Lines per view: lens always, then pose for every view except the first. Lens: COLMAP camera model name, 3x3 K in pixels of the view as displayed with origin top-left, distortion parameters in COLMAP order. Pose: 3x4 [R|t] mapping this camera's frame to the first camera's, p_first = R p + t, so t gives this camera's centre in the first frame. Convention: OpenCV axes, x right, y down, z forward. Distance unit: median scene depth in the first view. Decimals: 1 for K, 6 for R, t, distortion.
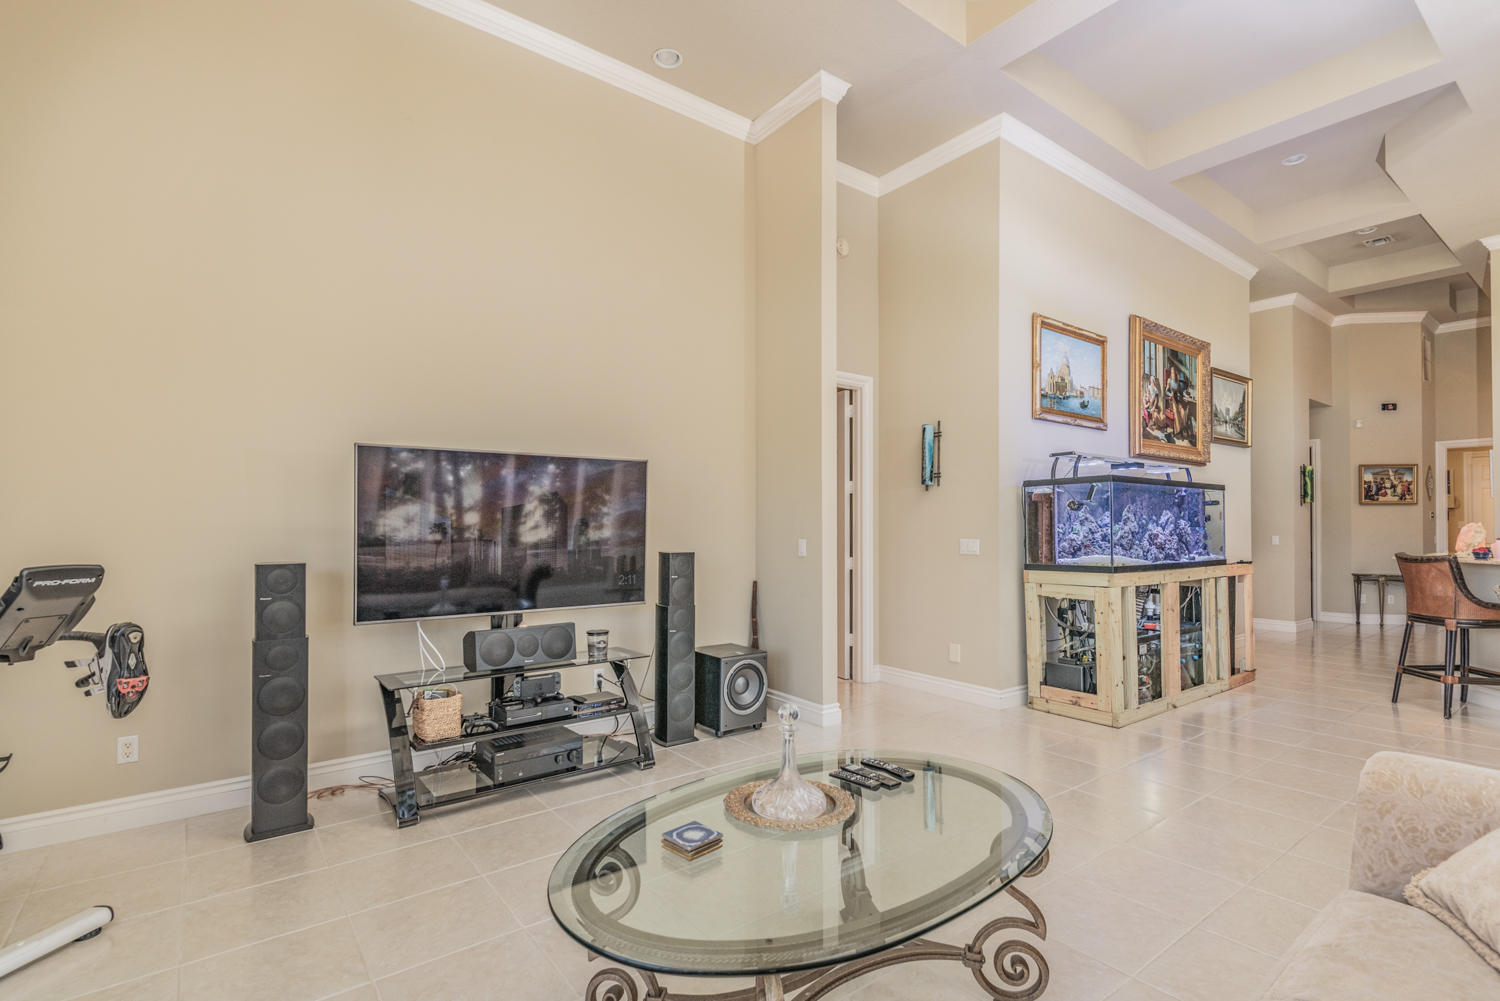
lens RADIAL K [[706.6, 0, 749.0], [0, 706.6, 525.8], [0, 0, 1]] dist [0.000468, -0.000286]
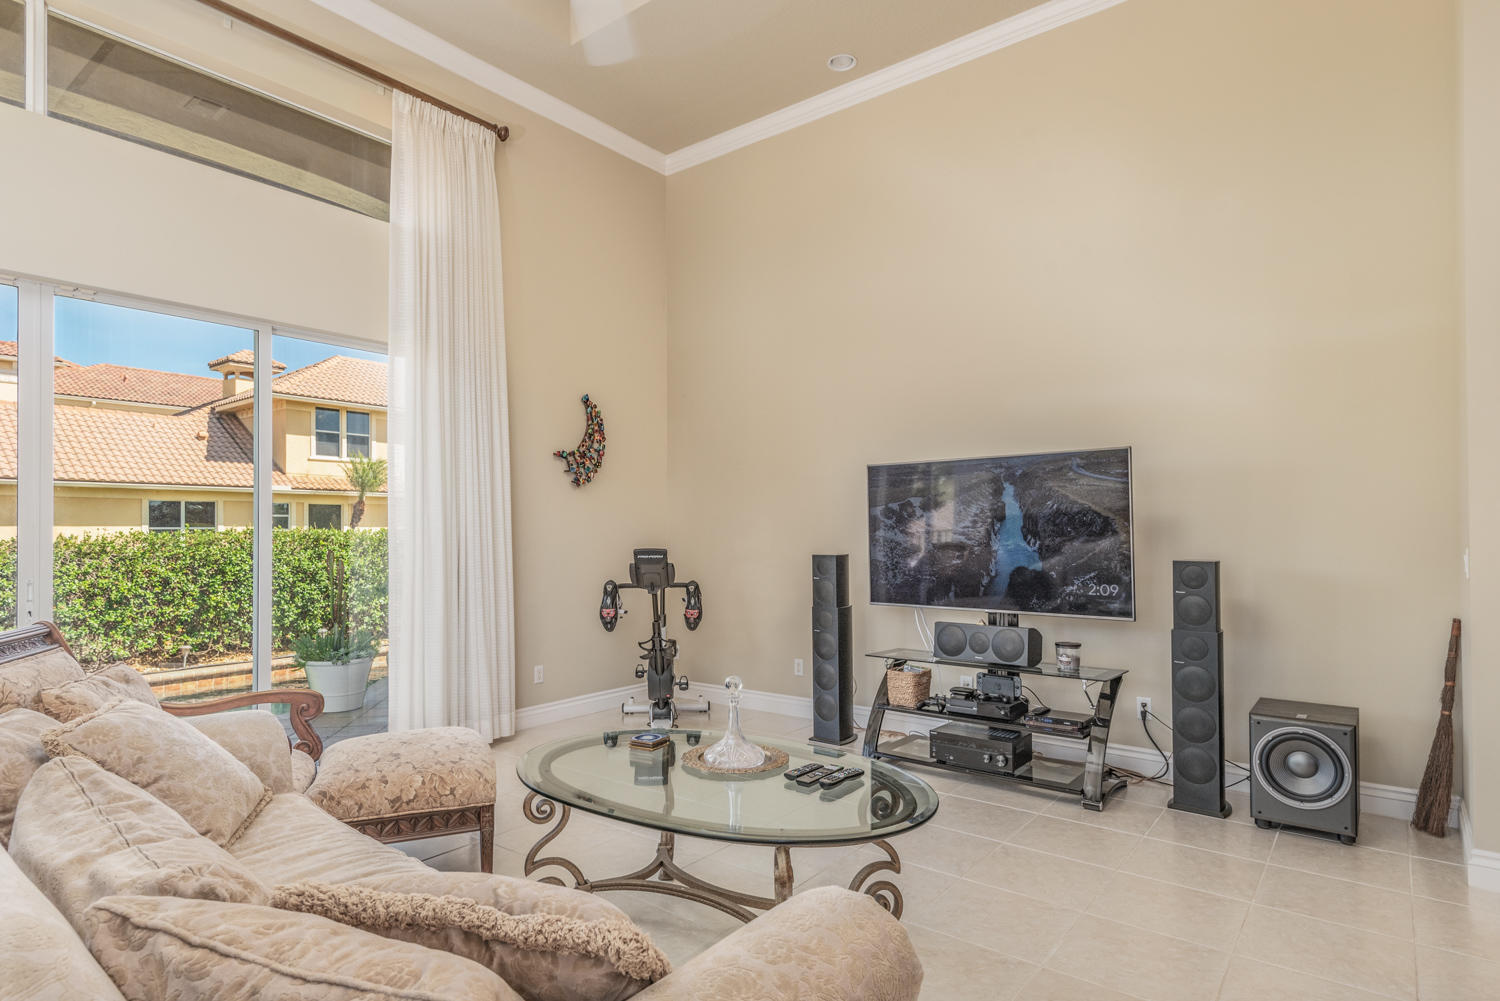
lens RADIAL K [[810.7, 0, 747.1], [0, 810.7, 526.3], [0, 0, 1]] dist [0.024054, -0.015036]
pose [[0.253962, -0.009231, -0.967170, 0.638038], [0.004829, 0.999954, -0.008276, 0.005905], [0.967202, -0.002569, 0.253995, 0.316417]]
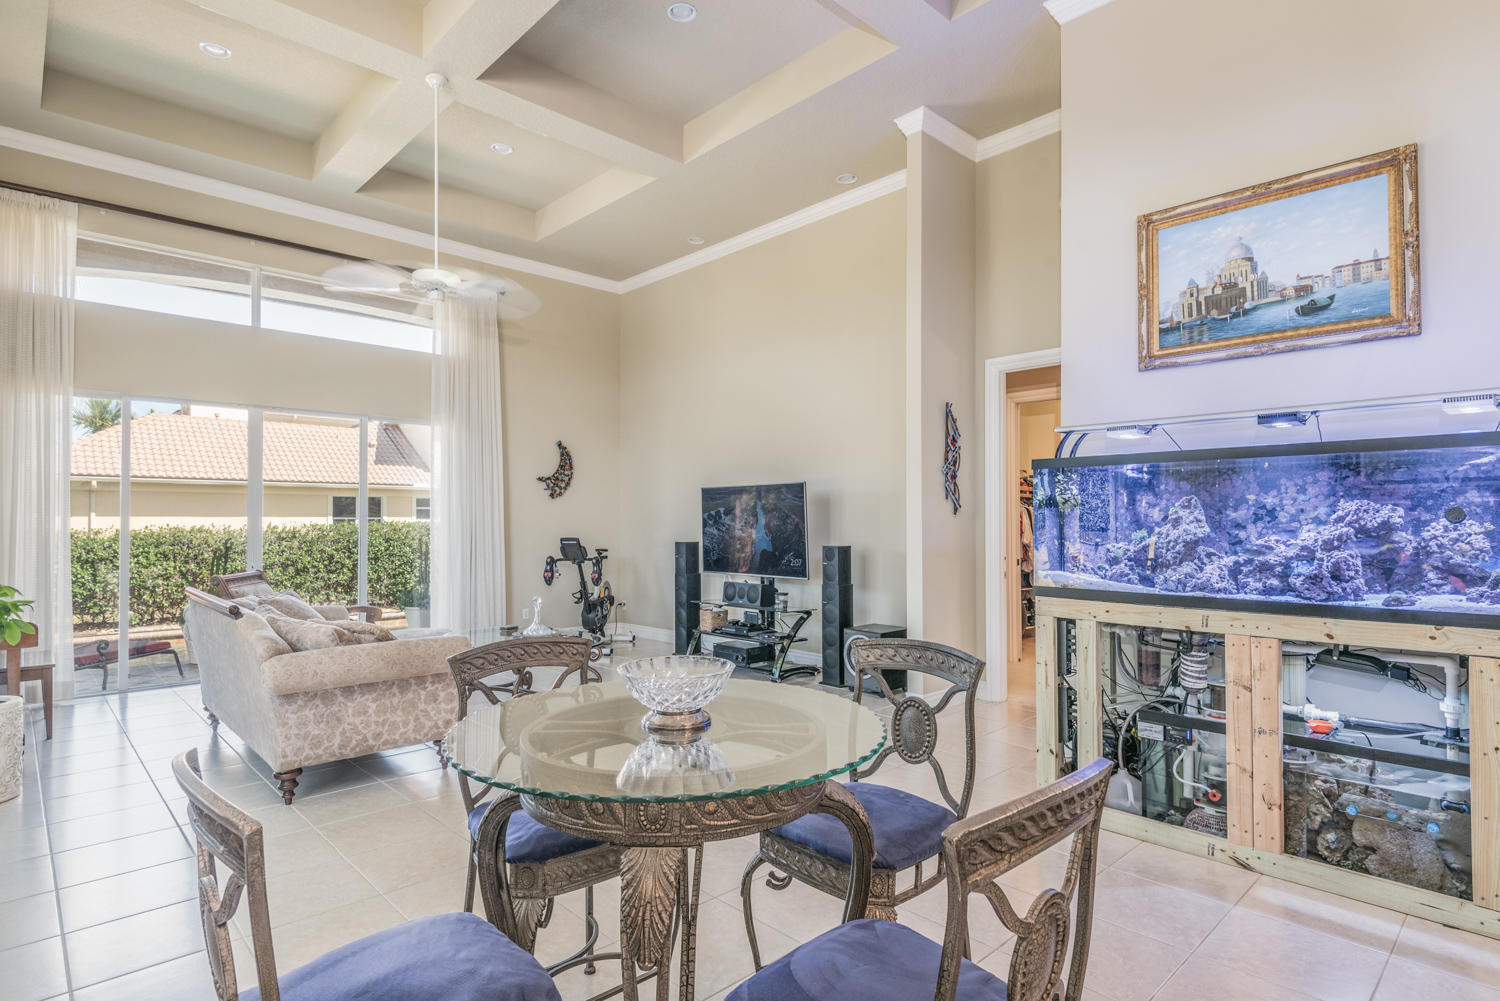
lens RADIAL K [[784.5, 0, 753.9], [0, 784.5, 517.4], [0, 0, 1]] dist [0.003874, -0.012257]
pose [[0.109681, -0.007047, -0.993942, 1.422661], [0.001285, 0.999975, -0.006948, -0.007558], [0.993966, -0.000515, 0.109688, 0.699428]]
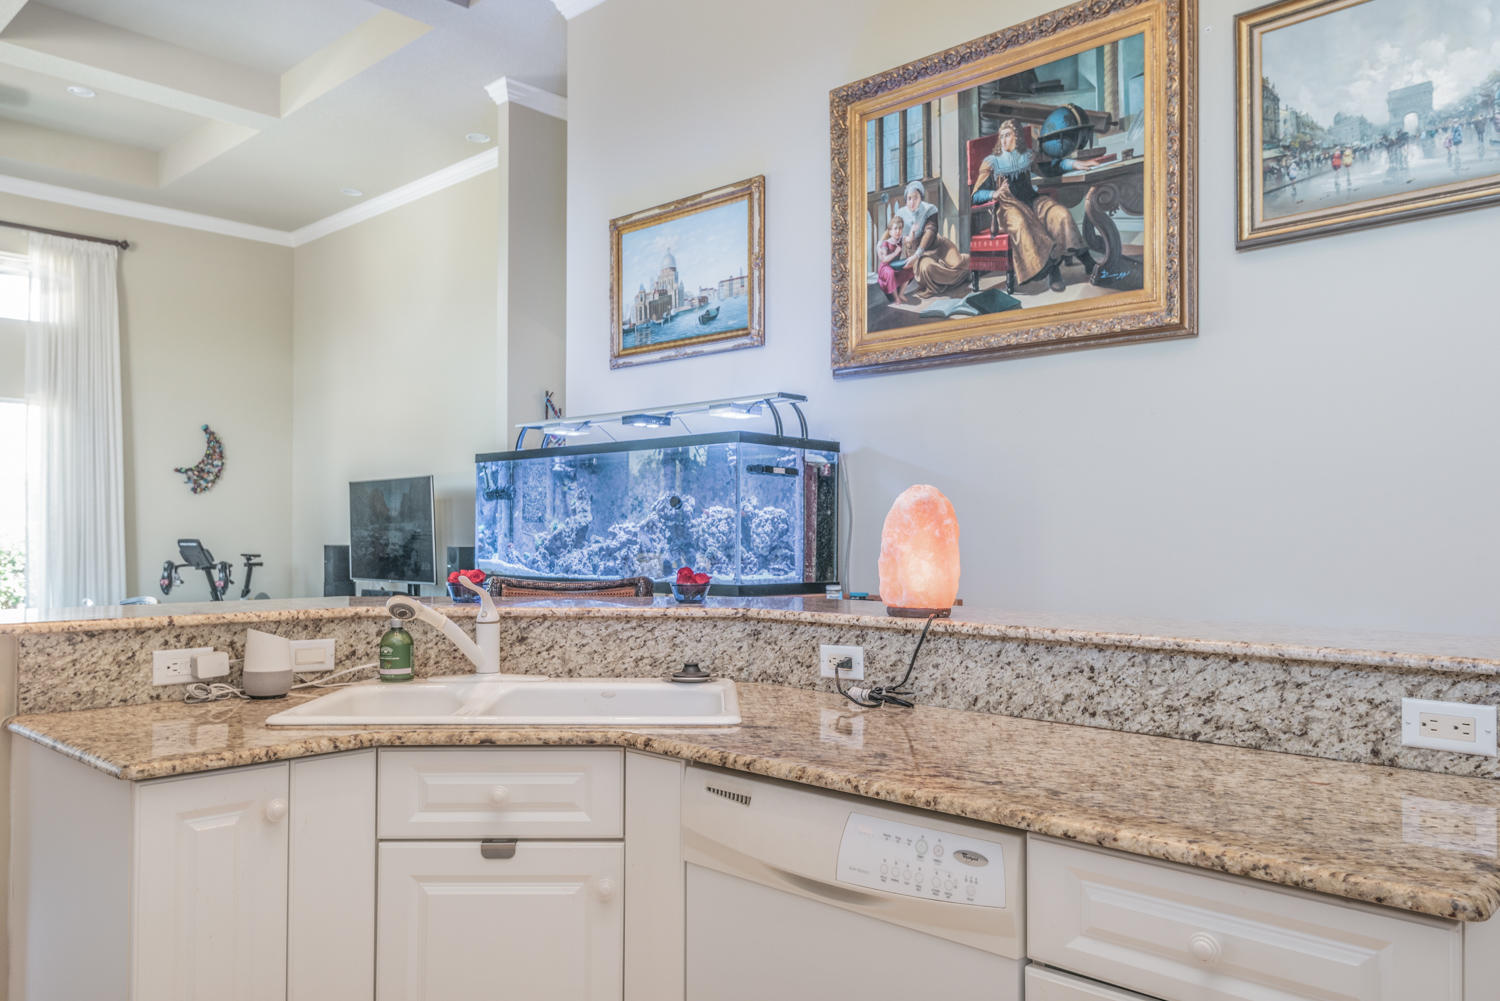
lens RADIAL K [[1107.7, 0, 752.9], [0, 1107.7, 522.2], [0, 0, 1]] dist [0.064875, -0.069308]
pose [[0.160492, -0.012548, -0.986957, 1.948738], [-0.002322, 0.999912, -0.013090, 0.020237], [0.987034, 0.004392, 0.160448, 1.230234]]
